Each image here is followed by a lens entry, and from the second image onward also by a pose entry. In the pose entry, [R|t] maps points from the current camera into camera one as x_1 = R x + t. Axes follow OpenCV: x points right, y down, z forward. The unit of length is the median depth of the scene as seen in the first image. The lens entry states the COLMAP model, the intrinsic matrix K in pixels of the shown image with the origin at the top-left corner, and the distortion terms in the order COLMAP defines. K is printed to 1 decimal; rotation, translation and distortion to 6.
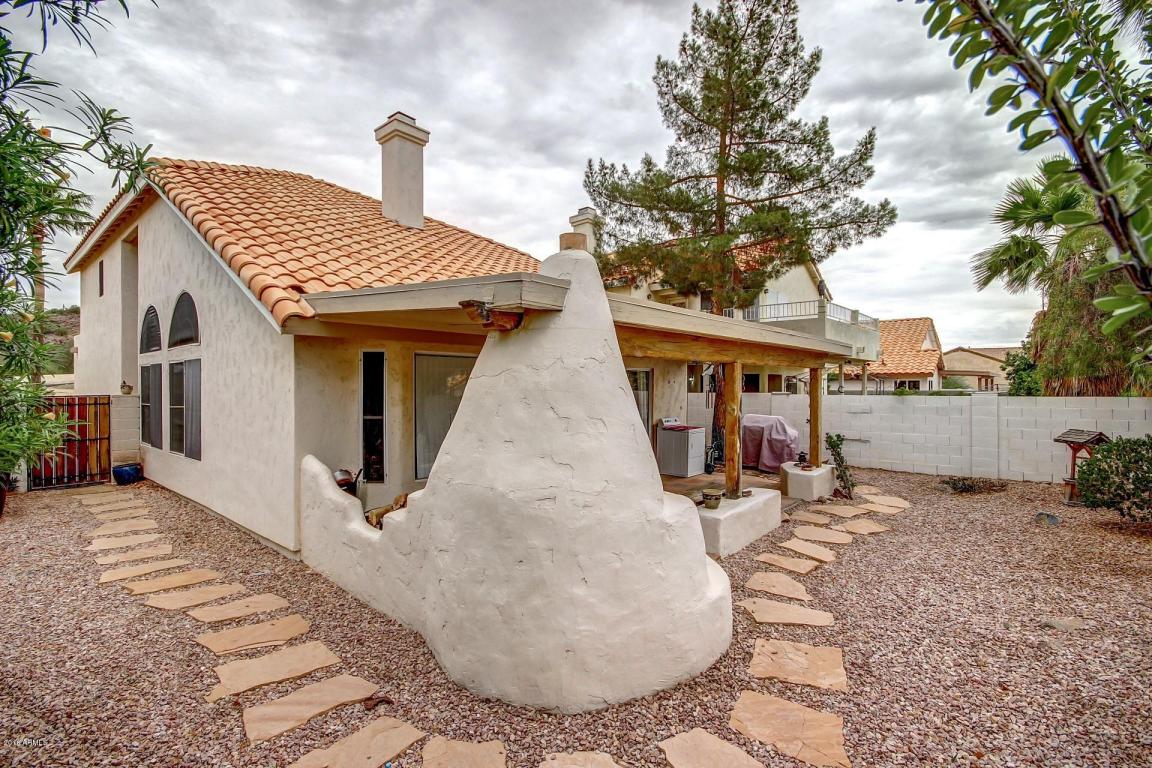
lens RADIAL K [[560.6, 0, 573.8], [0, 560.6, 385.0], [0, 0, 1]] dist [0.003159, -0.001433]
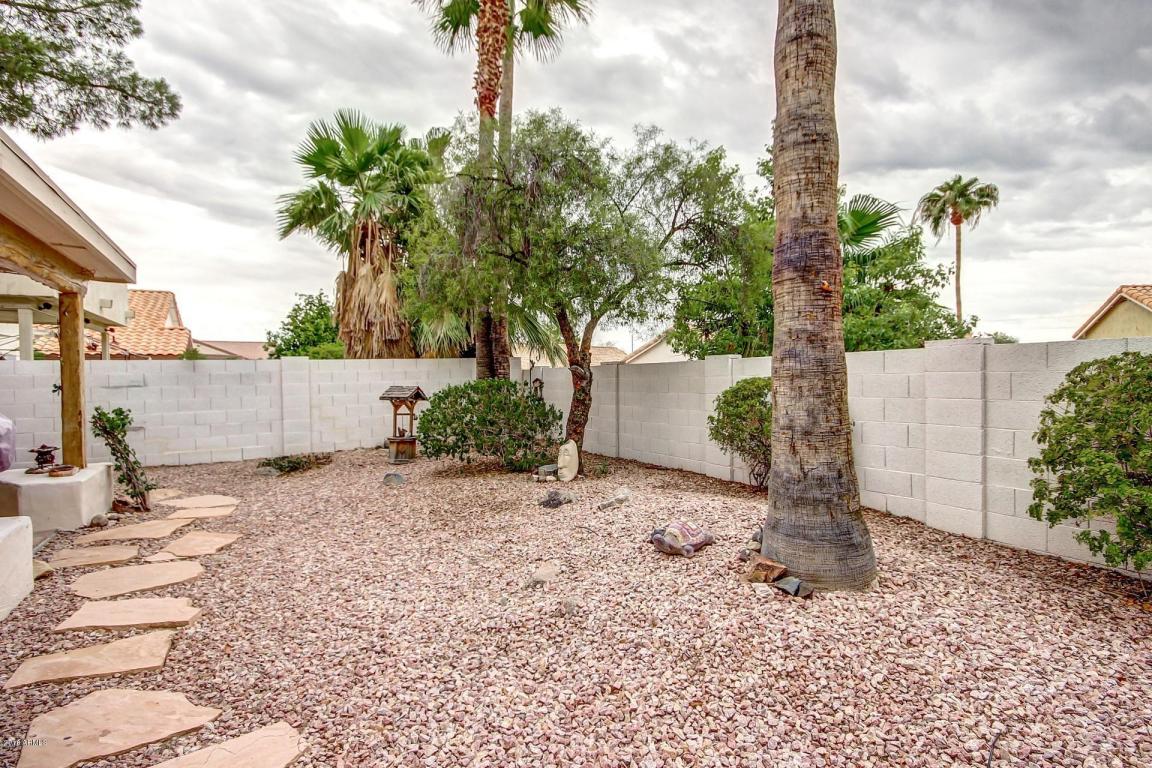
lens RADIAL K [[560.6, 0, 570.3], [0, 560.6, 388.8], [0, 0, 1]] dist [0.003159, -0.001433]
pose [[0.318352, -0.011791, 0.947899, 0.062537], [0.025448, 0.999669, 0.003888, 0.086817], [-0.947631, 0.022885, 0.318546, 0.394803]]
